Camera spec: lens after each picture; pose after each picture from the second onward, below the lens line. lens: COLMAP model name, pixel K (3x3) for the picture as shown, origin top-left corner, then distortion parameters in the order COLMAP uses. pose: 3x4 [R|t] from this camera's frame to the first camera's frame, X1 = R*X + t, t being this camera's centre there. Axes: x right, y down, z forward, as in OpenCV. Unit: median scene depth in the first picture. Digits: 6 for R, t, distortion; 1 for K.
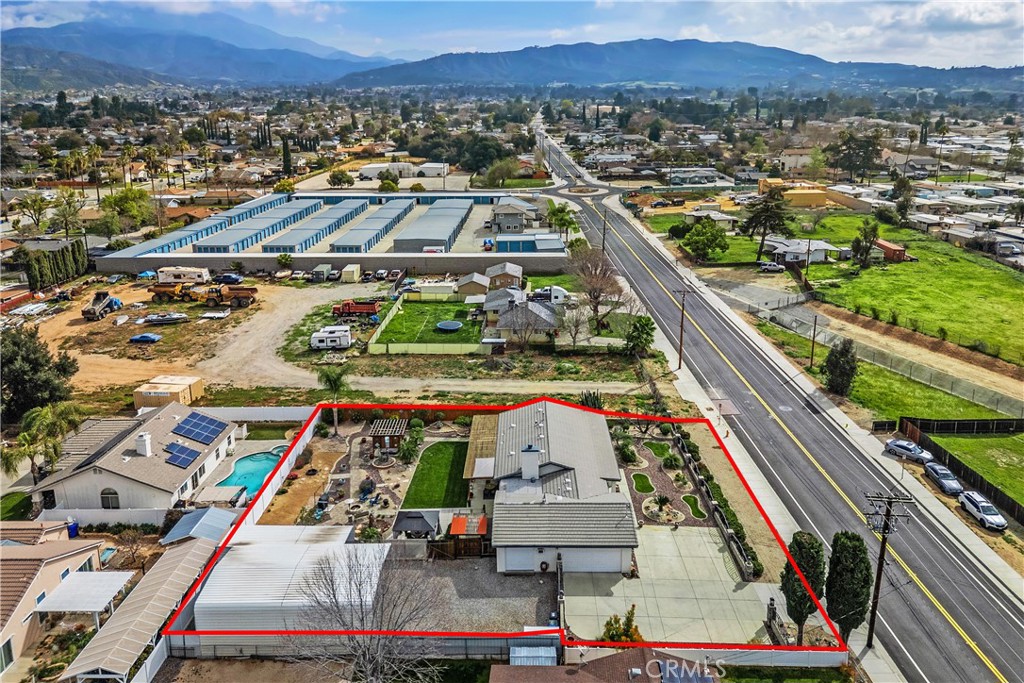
lens RADIAL K [[704.7, 0, 507.5], [0, 704.7, 301.9], [0, 0, 1]] dist [0.079877, -0.108884]
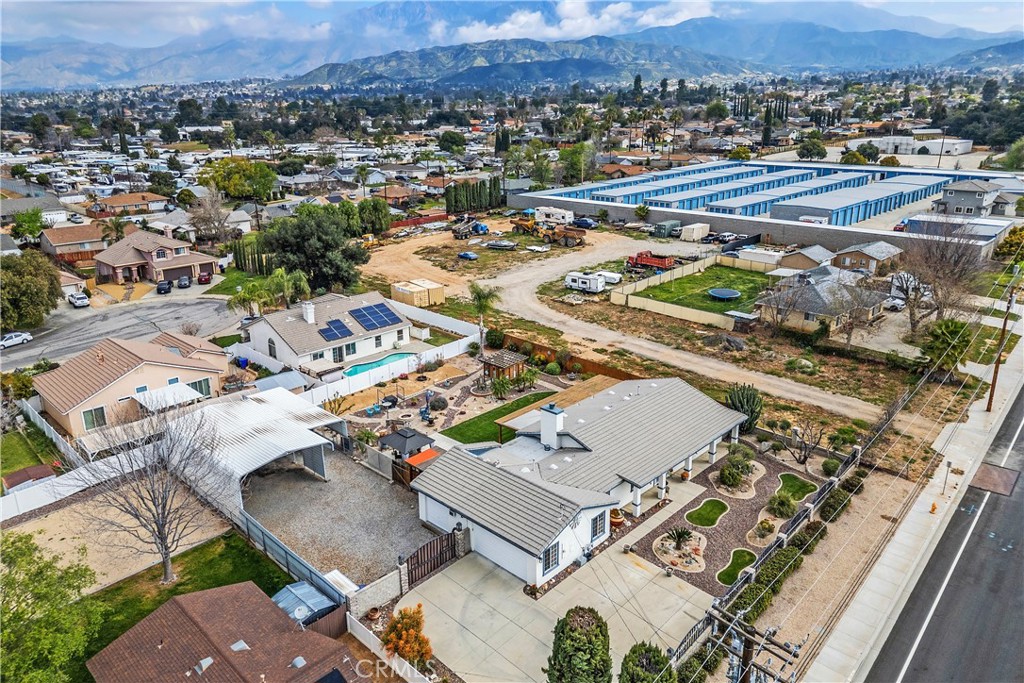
lens RADIAL K [[693.2, 0, 542.9], [0, 693.2, 342.0], [0, 0, 1]] dist [0.079379, -0.084146]
pose [[0.734038, 0.217501, -0.643336, 0.351249], [-0.177283, 0.975848, 0.127640, 0.025566], [0.655560, 0.020360, 0.754869, 0.278838]]
